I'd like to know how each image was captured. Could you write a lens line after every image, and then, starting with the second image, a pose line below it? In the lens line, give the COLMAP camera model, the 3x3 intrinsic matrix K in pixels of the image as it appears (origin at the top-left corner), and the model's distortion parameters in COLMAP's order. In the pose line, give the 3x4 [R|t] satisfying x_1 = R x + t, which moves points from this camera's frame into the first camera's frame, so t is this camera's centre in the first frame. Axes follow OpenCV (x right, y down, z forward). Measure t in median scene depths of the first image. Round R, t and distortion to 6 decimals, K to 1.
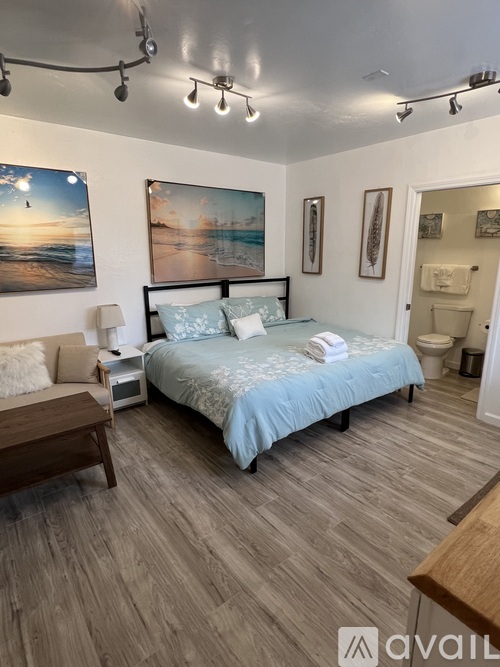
lens RADIAL K [[369.8, 0, 252.5], [0, 369.8, 331.3], [0, 0, 1]] dist [-0.005129, 0.001856]
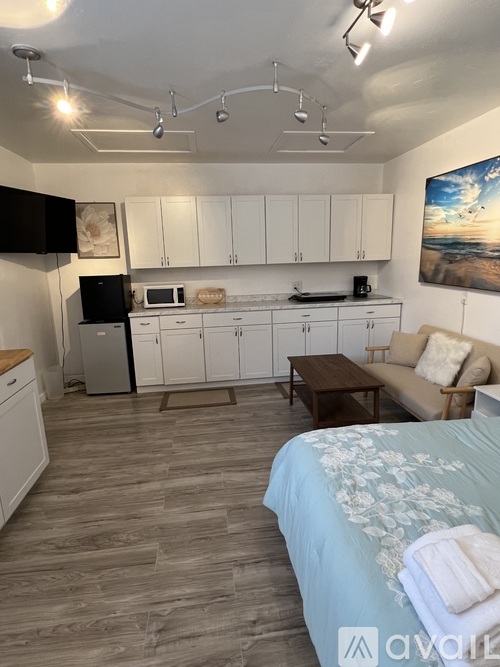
lens RADIAL K [[369.8, 0, 249.9], [0, 369.8, 331.0], [0, 0, 1]] dist [-0.005129, 0.001856]
pose [[-0.514478, 0.196056, -0.834790, 0.667622], [-0.165652, 0.932451, 0.321083, -0.284053], [0.841351, 0.303475, -0.447248, 1.258480]]
